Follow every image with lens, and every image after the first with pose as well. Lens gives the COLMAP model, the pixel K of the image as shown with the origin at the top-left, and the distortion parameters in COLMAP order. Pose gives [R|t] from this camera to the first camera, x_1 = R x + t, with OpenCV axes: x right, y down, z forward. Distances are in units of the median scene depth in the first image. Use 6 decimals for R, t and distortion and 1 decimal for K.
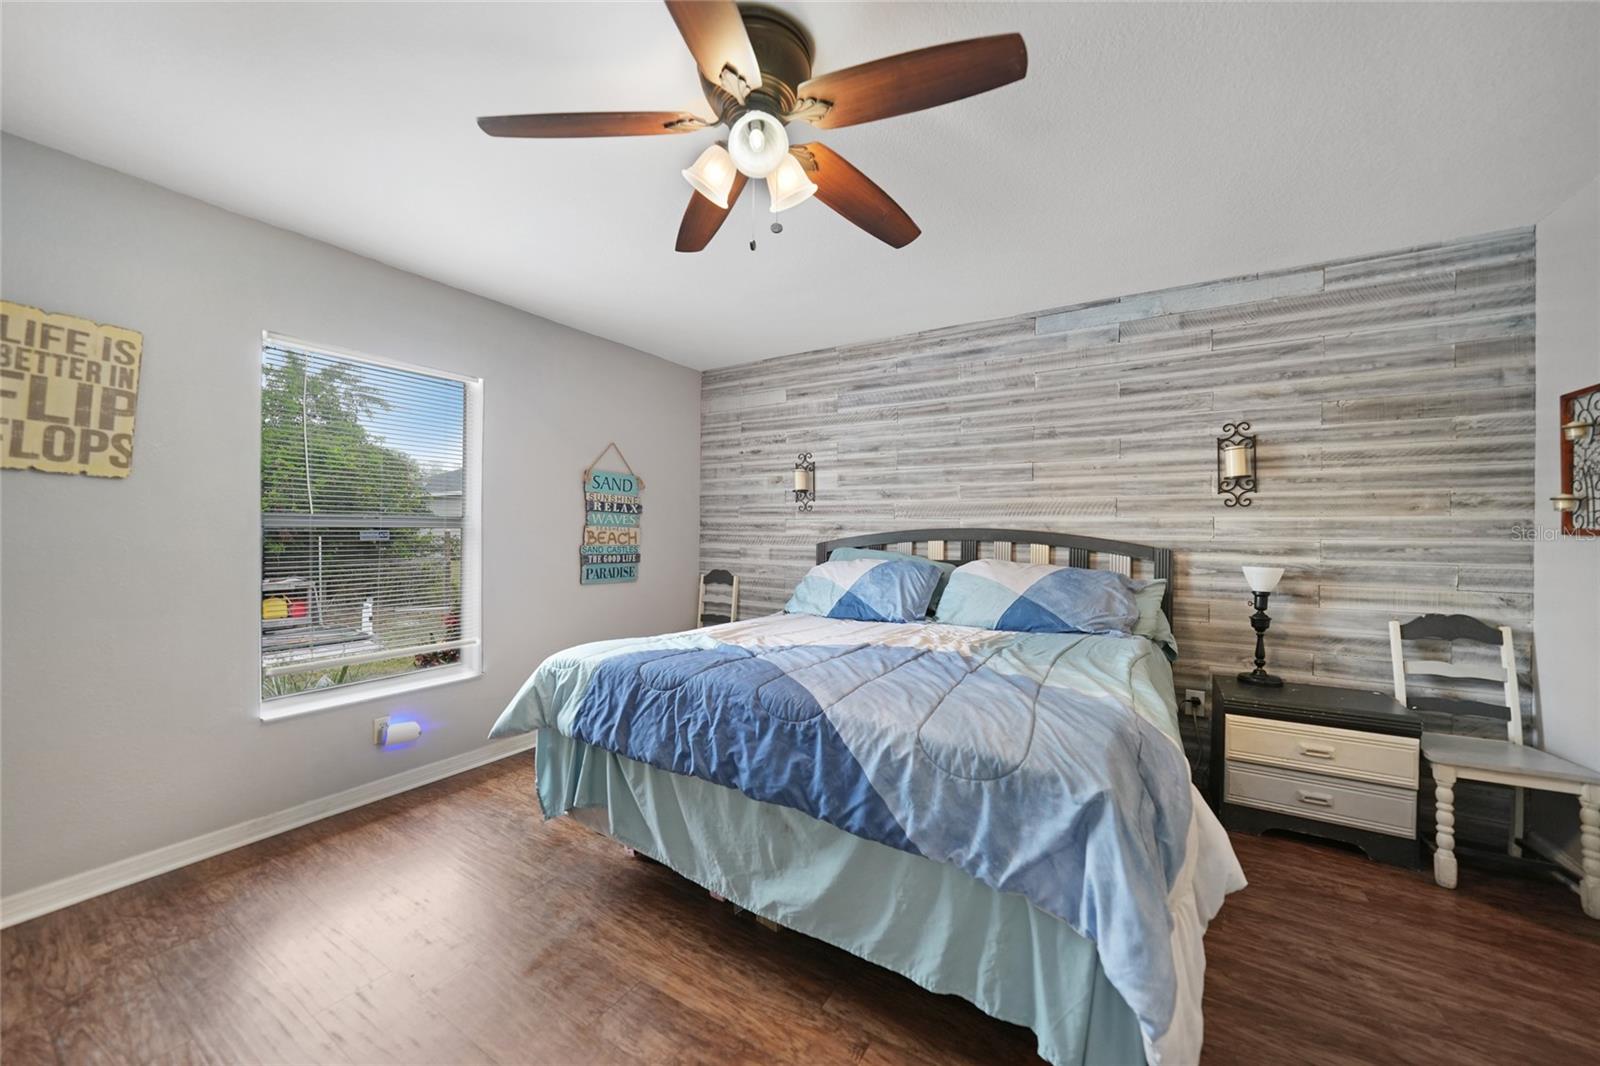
lens RADIAL K [[596.9, 0, 822.7], [0, 596.9, 529.5], [0, 0, 1]] dist [-0.027194, 0.006192]
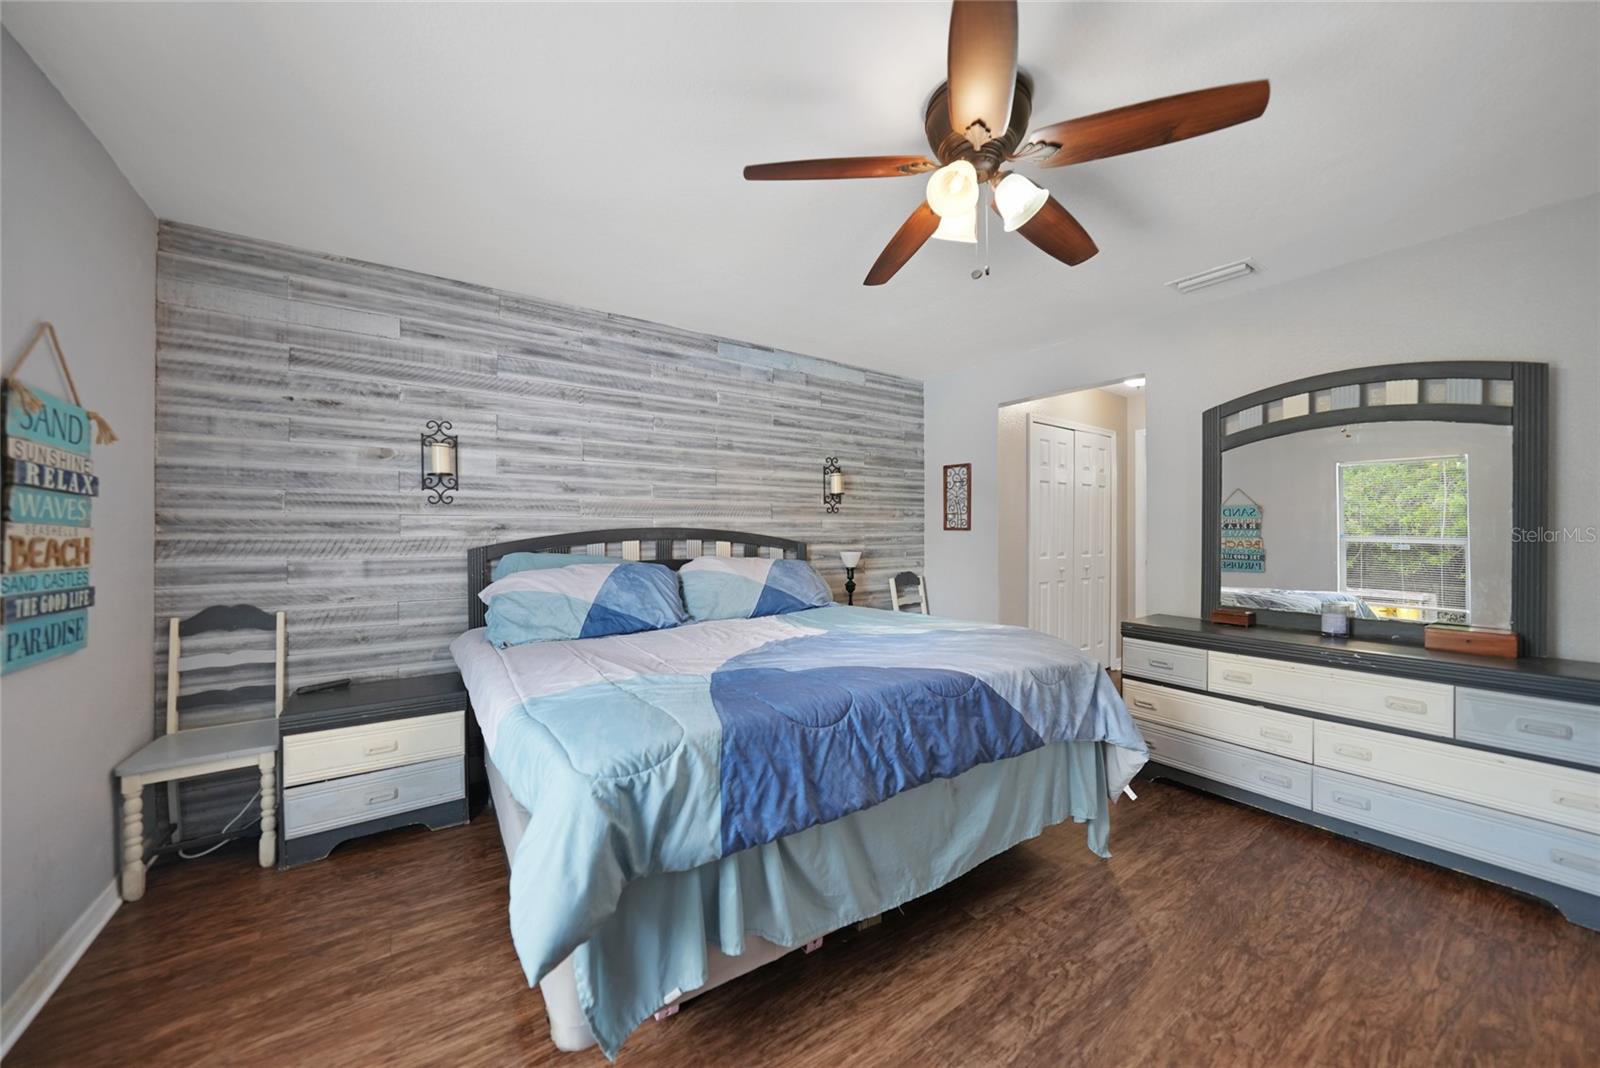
lens RADIAL K [[584.3, 0, 796.9], [0, 584.3, 530.2], [0, 0, 1]] dist [-0.019295, 0.000243]
pose [[0.384039, -0.006431, 0.923294, -0.638461], [0.003031, 0.999979, 0.005705, -0.002938], [-0.923312, 0.000607, 0.384051, 0.451294]]
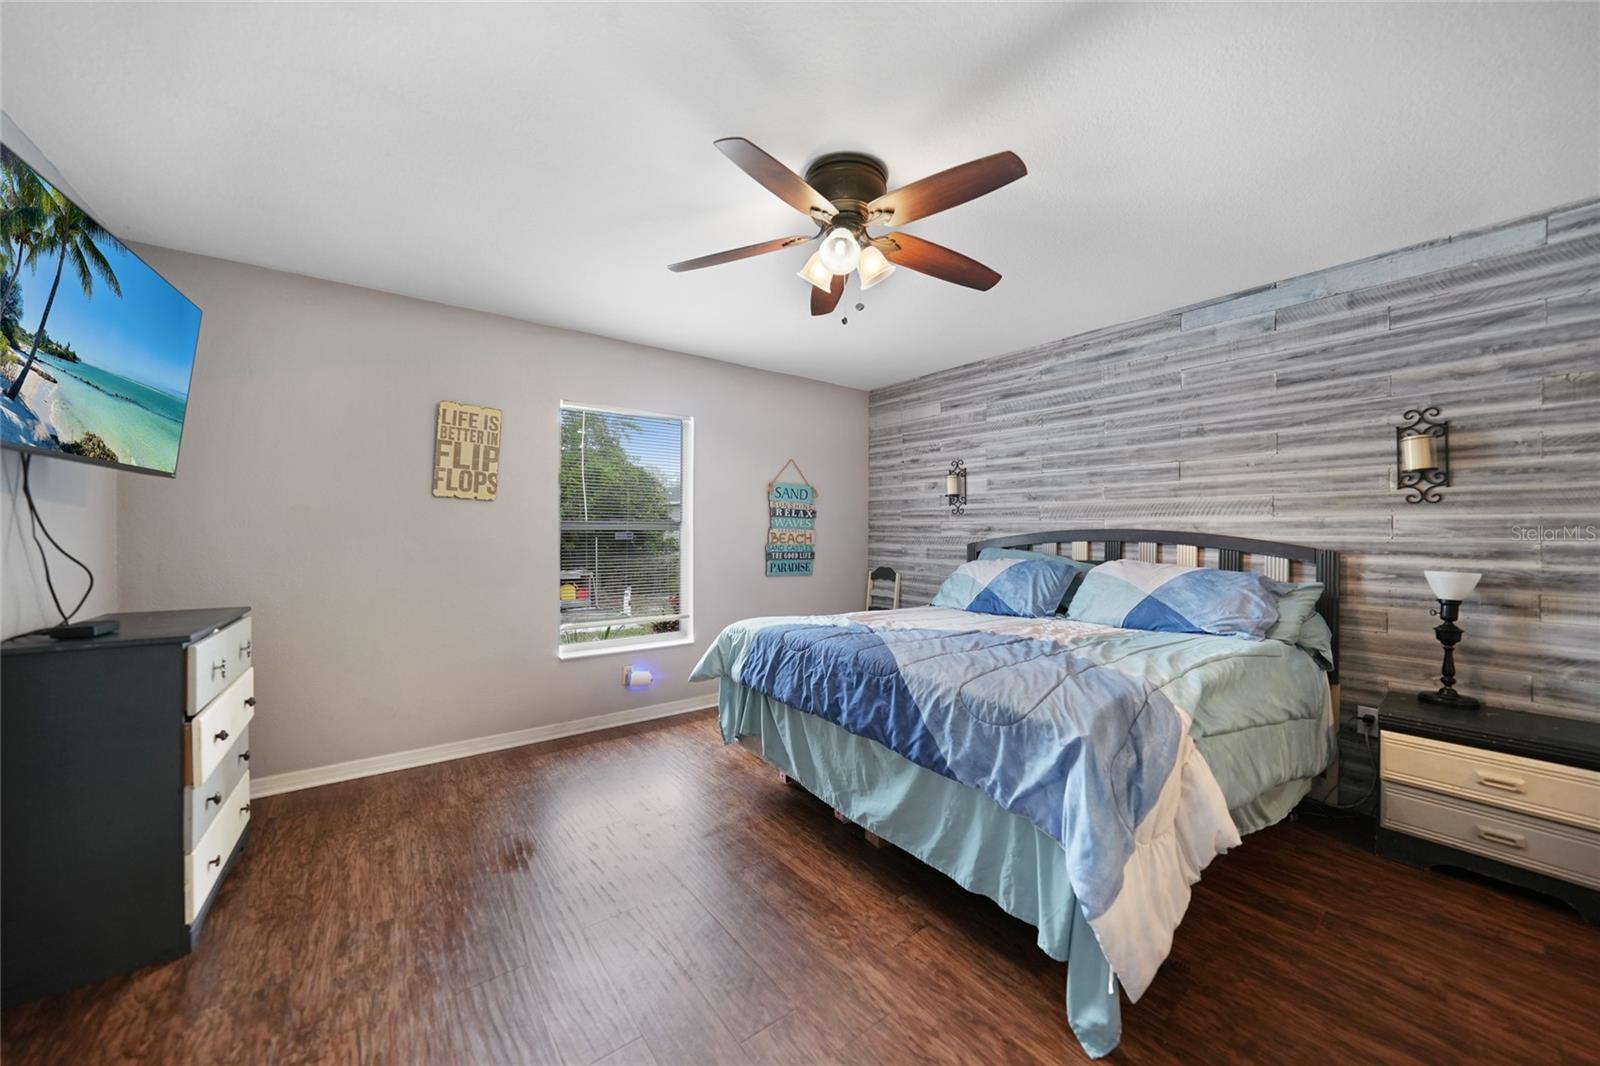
lens RADIAL K [[607.0, 0, 798.1], [0, 607.0, 529.2], [0, 0, 1]] dist [-0.029815, 0.008305]
pose [[0.924528, -0.004037, -0.381093, 0.155562], [0.002297, 0.999985, -0.005020, 0.002060], [0.381107, 0.003766, 0.924523, -0.159029]]
